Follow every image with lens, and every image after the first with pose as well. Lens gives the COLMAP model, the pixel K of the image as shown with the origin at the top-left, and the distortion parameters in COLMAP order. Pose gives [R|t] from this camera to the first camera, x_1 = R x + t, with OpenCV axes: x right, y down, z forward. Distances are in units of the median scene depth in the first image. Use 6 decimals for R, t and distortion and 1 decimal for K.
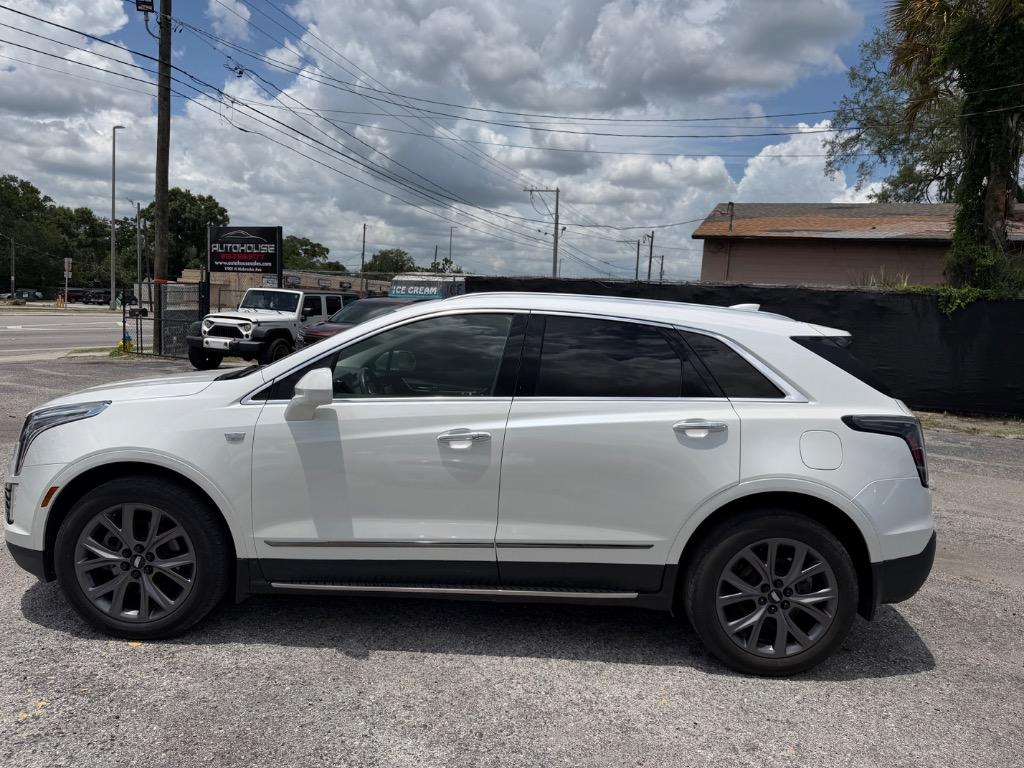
lens RADIAL K [[727.5, 0, 515.4], [0, 727.5, 392.0], [0, 0, 1]] dist [0.009179, -0.021048]
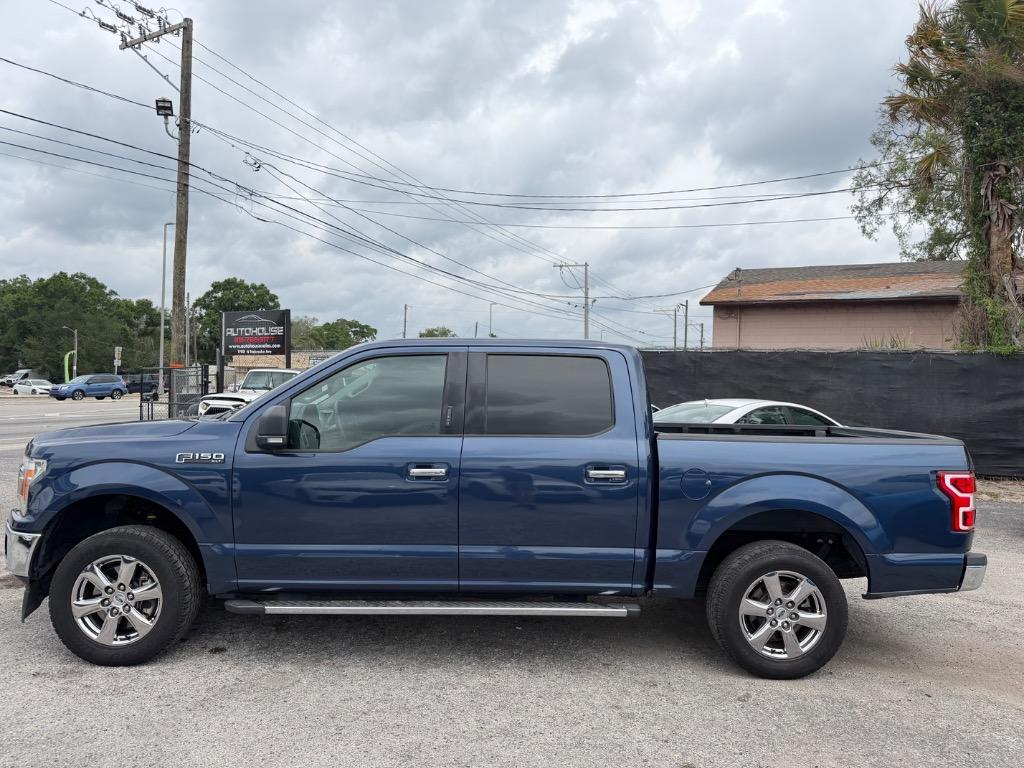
lens RADIAL K [[727.5, 0, 518.5], [0, 727.5, 398.8], [0, 0, 1]] dist [0.009179, -0.021048]
pose [[0.997402, -0.030472, -0.065280, 0.055444], [0.024379, 0.995444, -0.092182, 0.001298], [0.067791, 0.090351, 0.993600, 0.009634]]
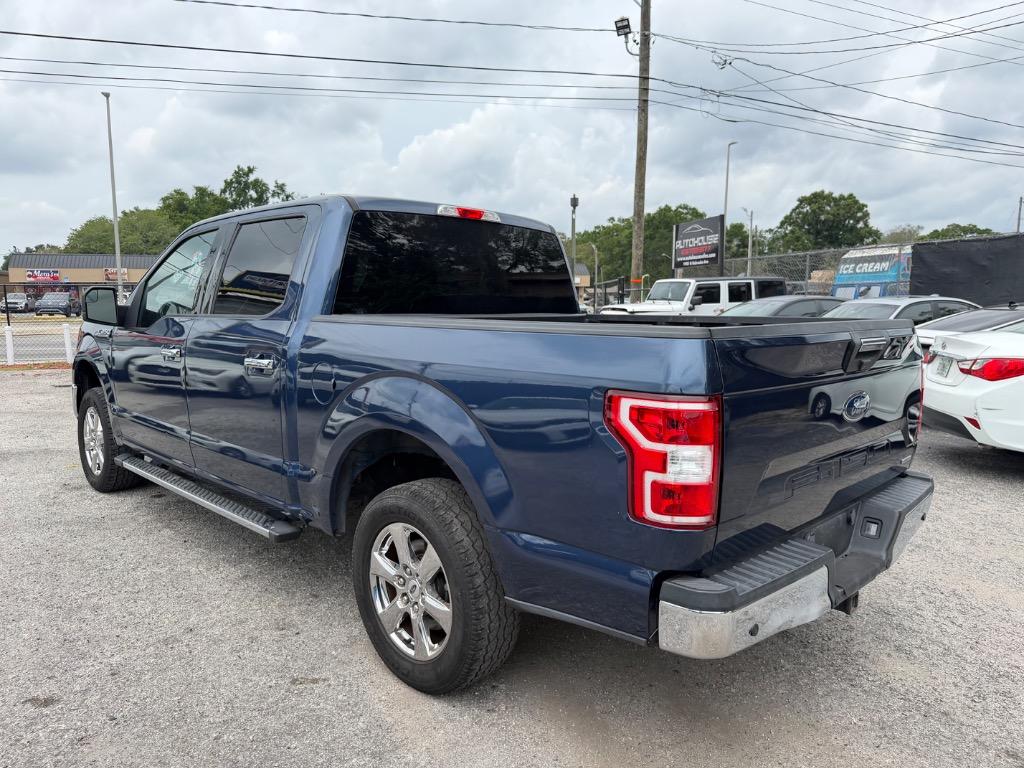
lens RADIAL K [[727.5, 0, 528.5], [0, 727.5, 408.3], [0, 0, 1]] dist [0.009179, -0.021048]
pose [[0.663060, 0.055393, -0.746514, 0.210157], [-0.041643, 0.998444, 0.037099, 0.004718], [0.747407, 0.006488, 0.664335, 0.139745]]
